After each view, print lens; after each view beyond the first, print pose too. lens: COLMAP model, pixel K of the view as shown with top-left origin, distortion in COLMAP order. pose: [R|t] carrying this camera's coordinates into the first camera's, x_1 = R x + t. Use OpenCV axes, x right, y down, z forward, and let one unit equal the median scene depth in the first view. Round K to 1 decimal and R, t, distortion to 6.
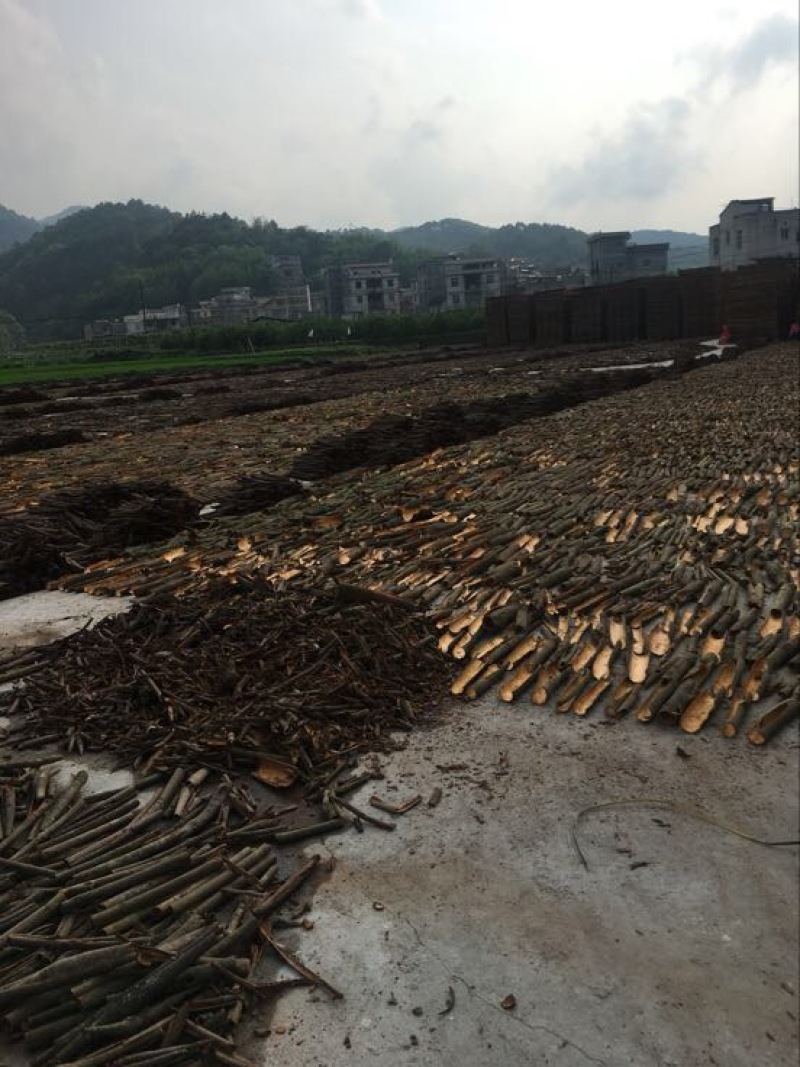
lens RADIAL K [[906.7, 0, 405.6], [0, 906.7, 542.9], [0, 0, 1]] dist [0.080026, -0.113086]
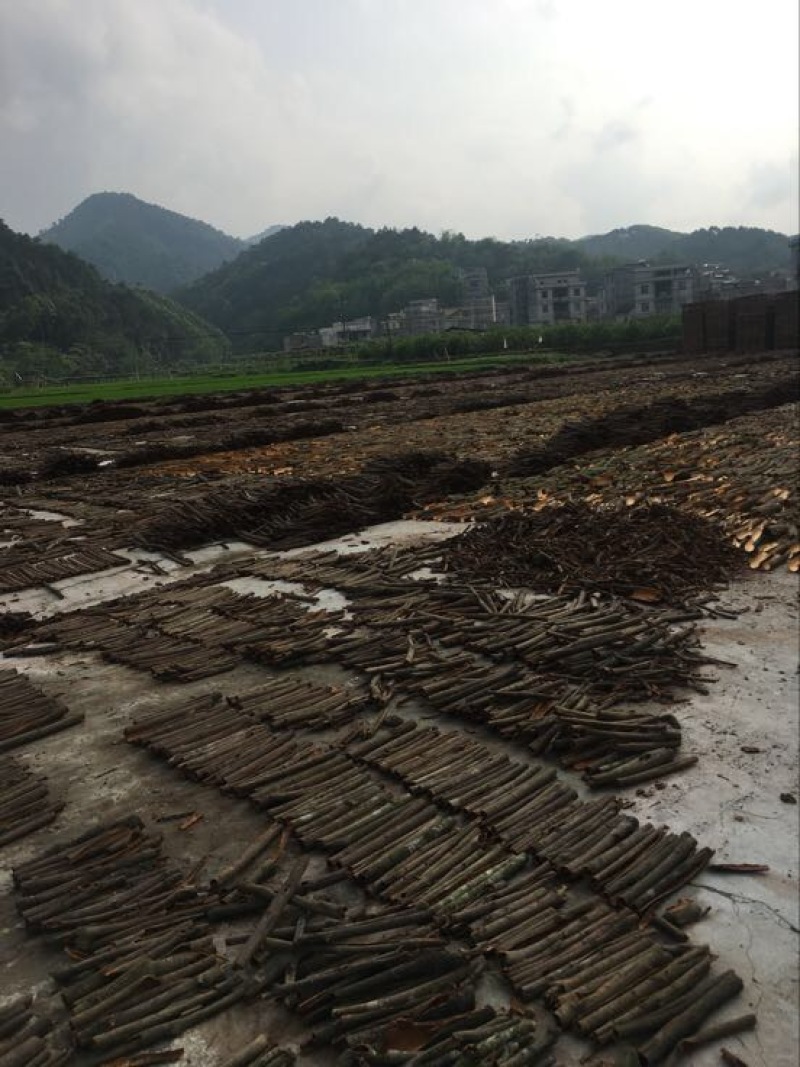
lens RADIAL K [[896.6, 0, 406.3], [0, 896.6, 556.1], [0, 0, 1]] dist [0.077326, -0.101487]
pose [[0.981417, 0.038359, -0.188012, -0.113812], [-0.037307, 0.999262, 0.009131, 0.080558], [0.188224, -0.001947, 0.982124, -0.274098]]
